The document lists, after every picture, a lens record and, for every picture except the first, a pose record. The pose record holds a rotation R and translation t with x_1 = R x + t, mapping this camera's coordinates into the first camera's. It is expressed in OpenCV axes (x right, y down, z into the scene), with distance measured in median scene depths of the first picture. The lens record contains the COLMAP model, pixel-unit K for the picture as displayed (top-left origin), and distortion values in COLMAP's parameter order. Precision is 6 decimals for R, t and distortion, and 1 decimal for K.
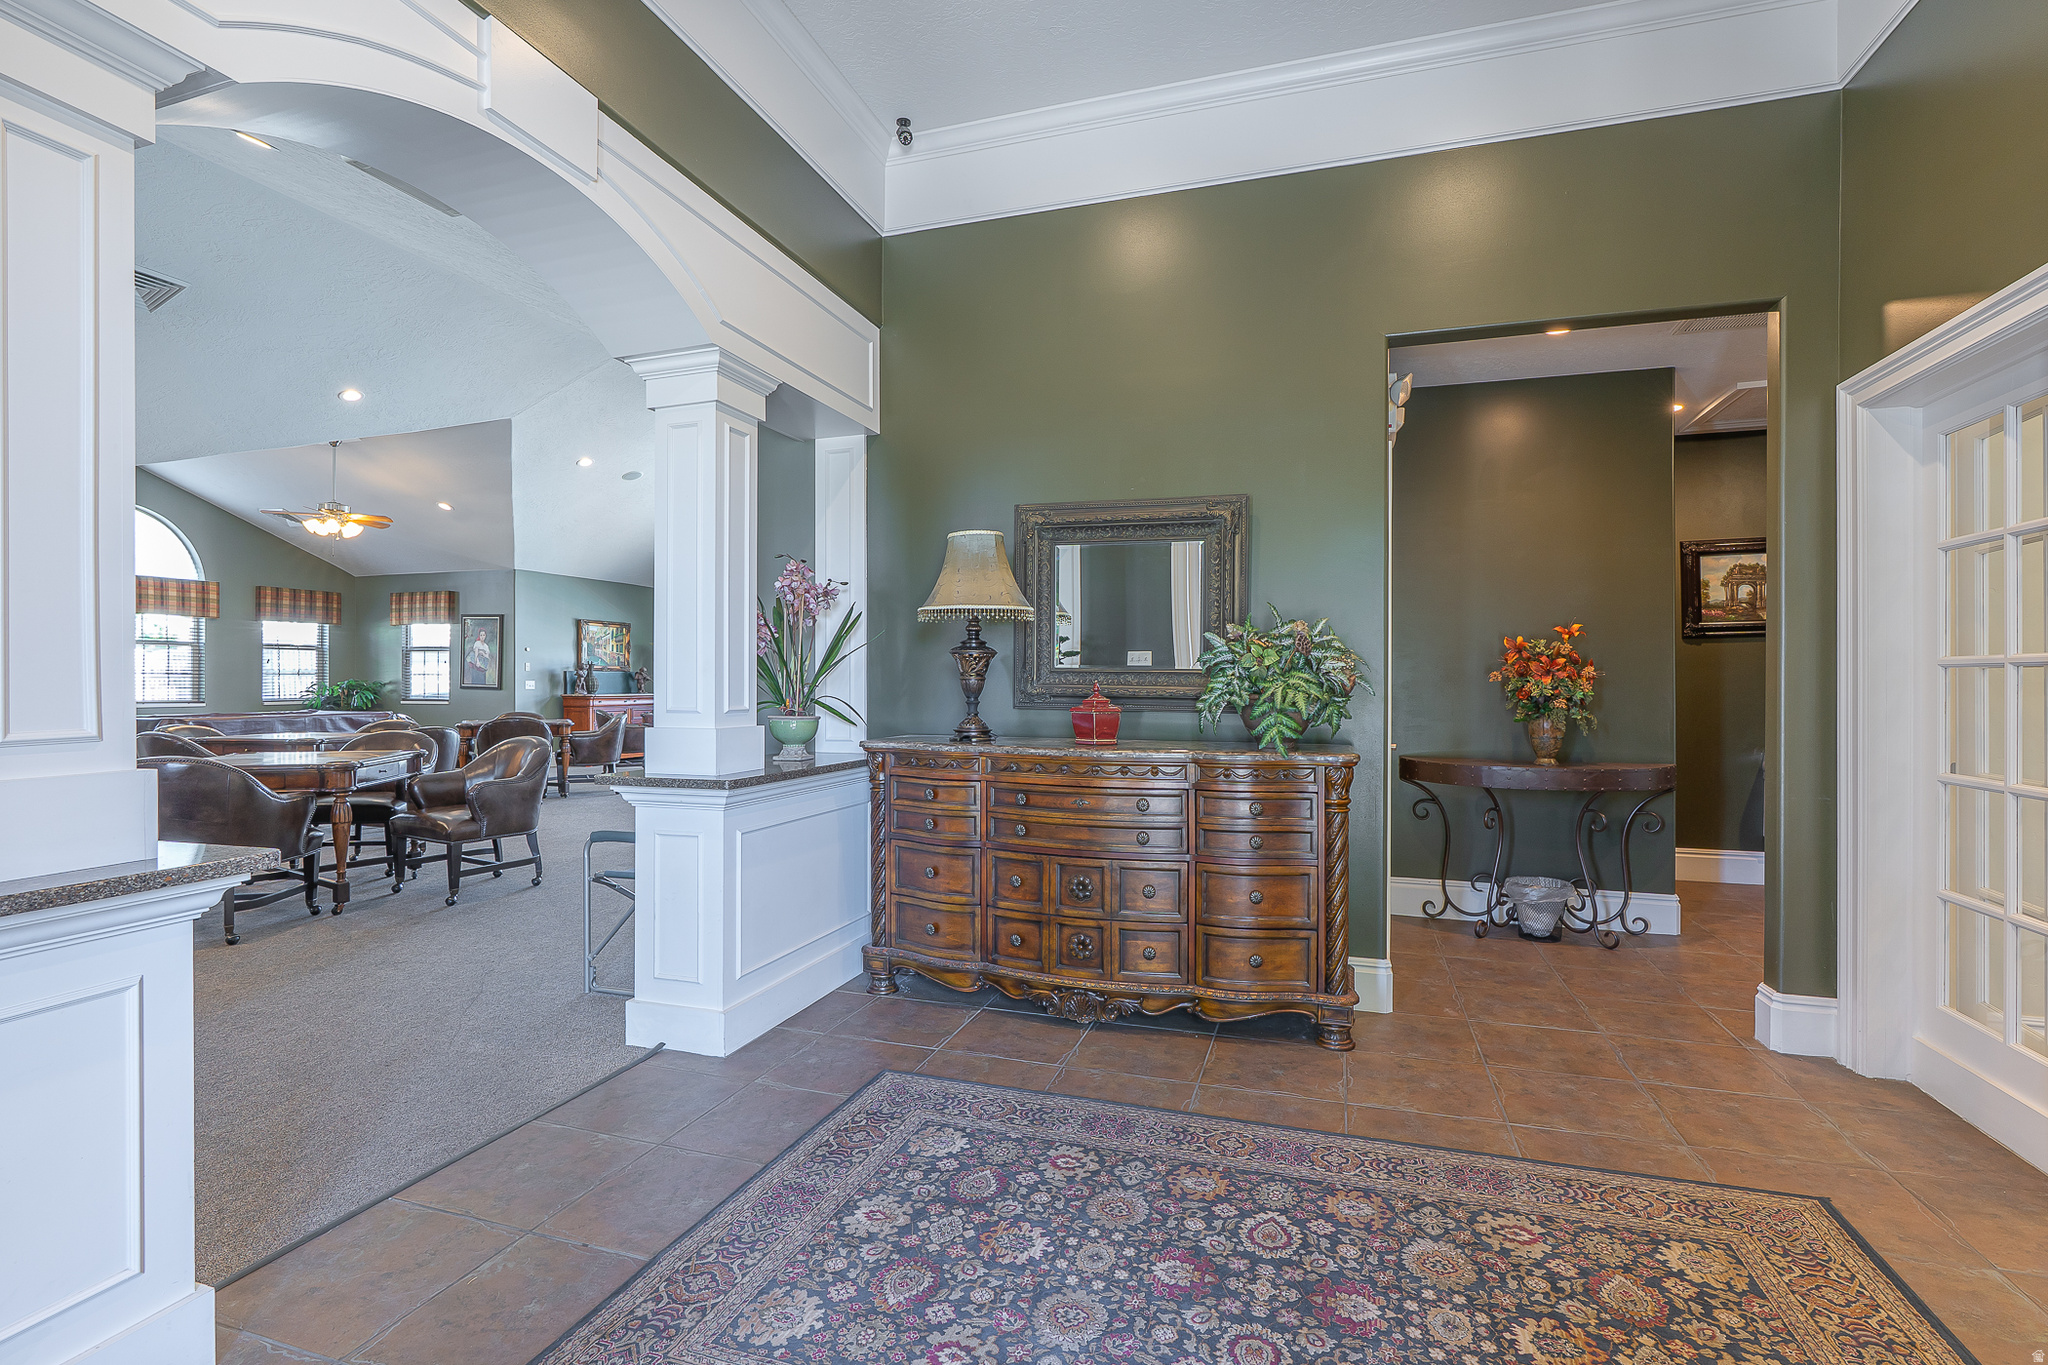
lens RADIAL K [[973.9, 0, 1024.0], [0, 973.9, 682.5], [0, 0, 1]] dist [-0.002214, 0.000867]
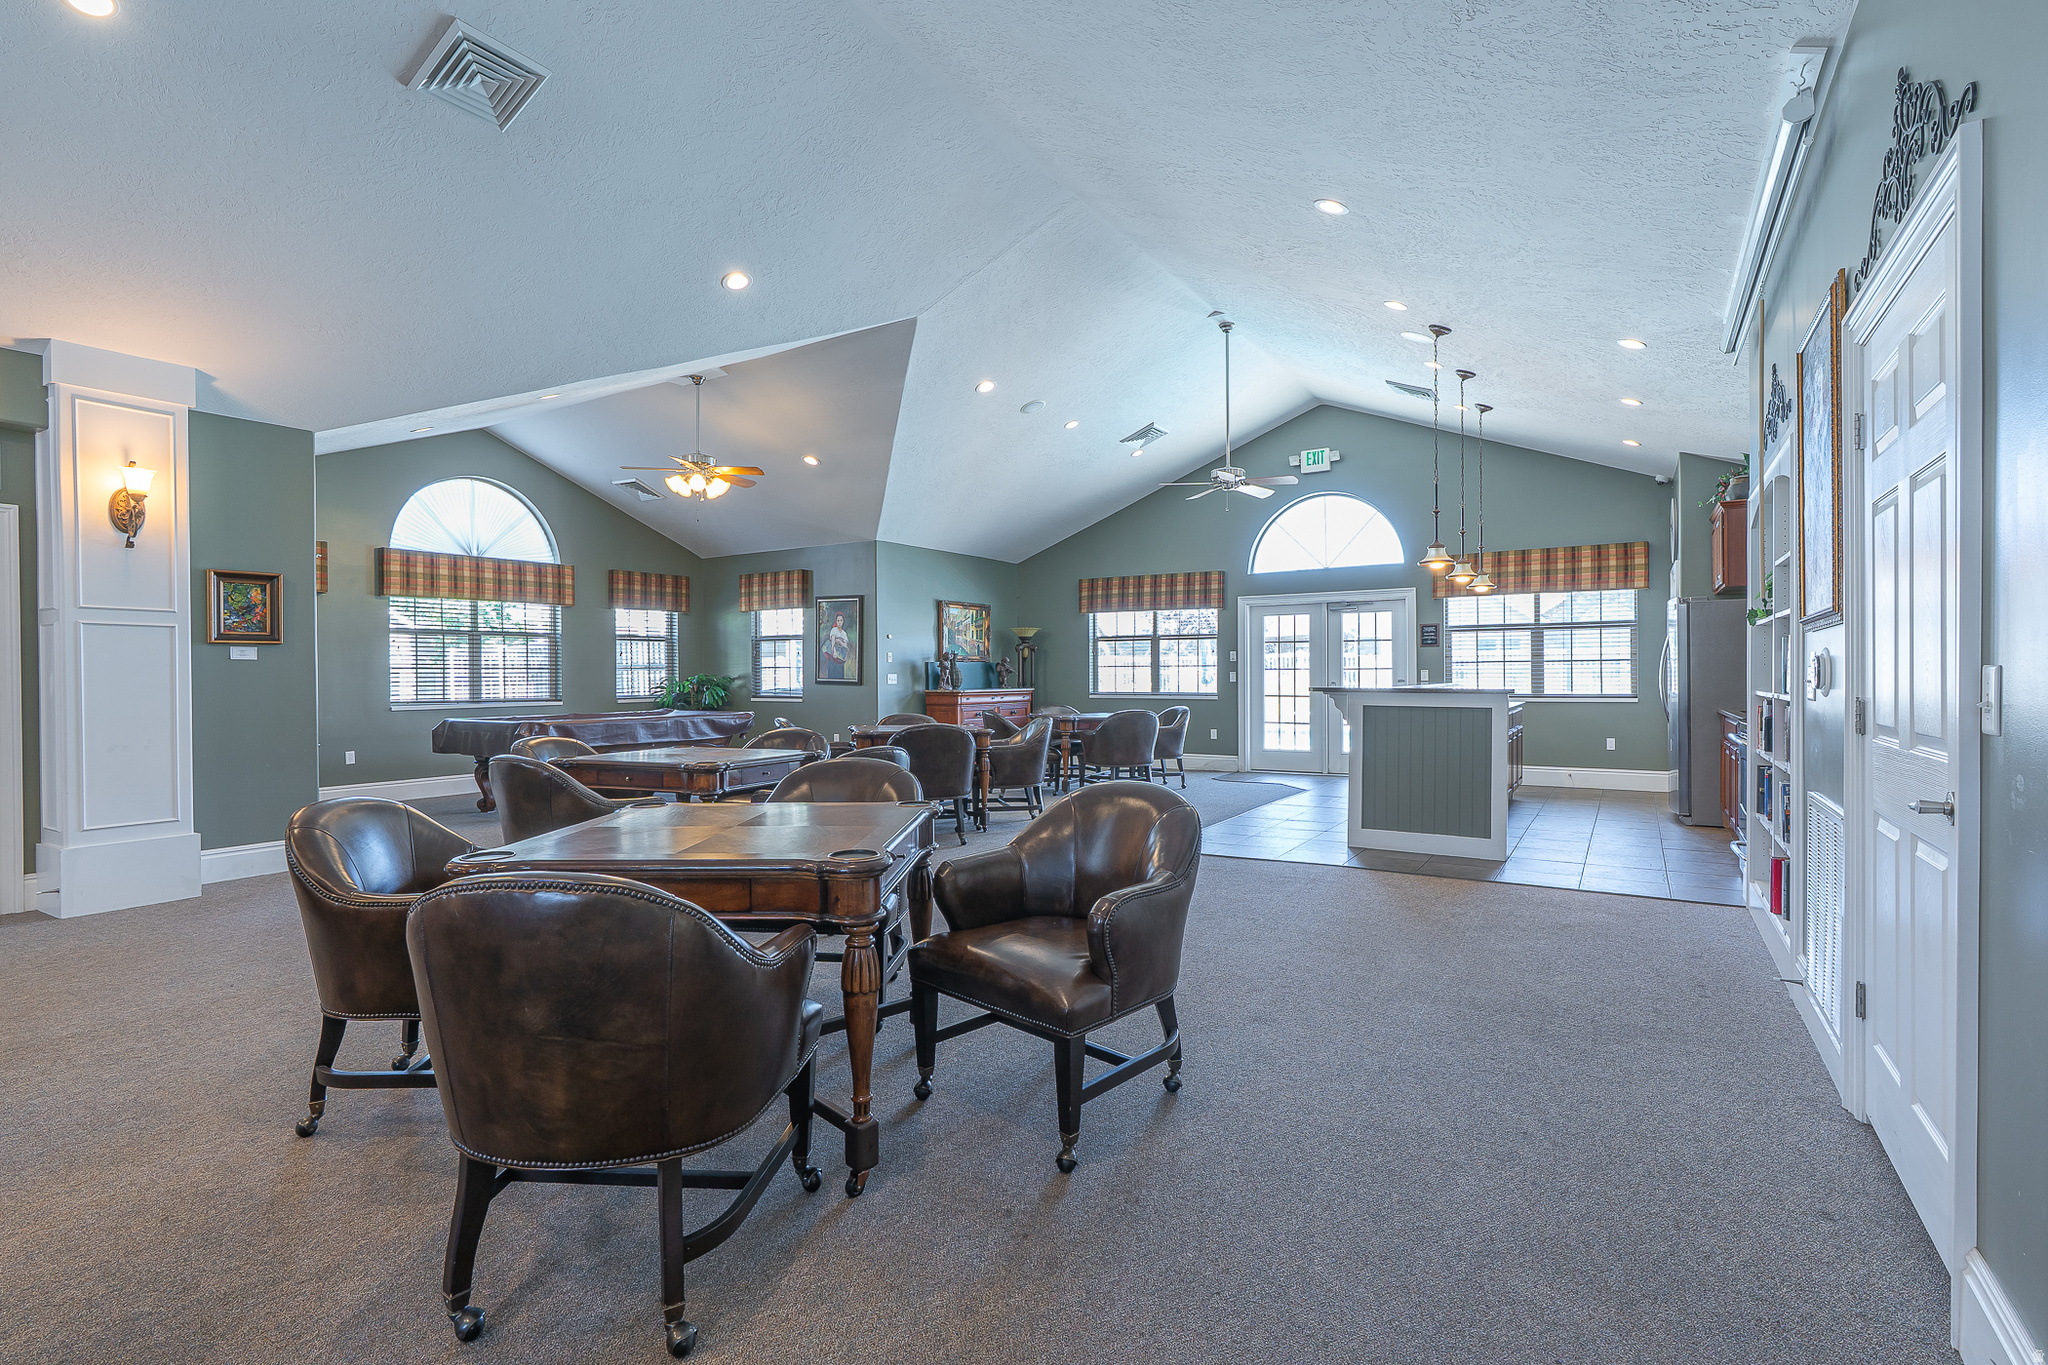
lens RADIAL K [[973.9, 0, 1024.0], [0, 973.9, 682.5], [0, 0, 1]] dist [-0.002214, 0.000867]
pose [[0.969244, -0.004402, -0.246061, -0.193664], [0.006323, 0.999955, 0.007020, 0.000323], [0.246019, -0.008360, 0.969229, 0.218991]]
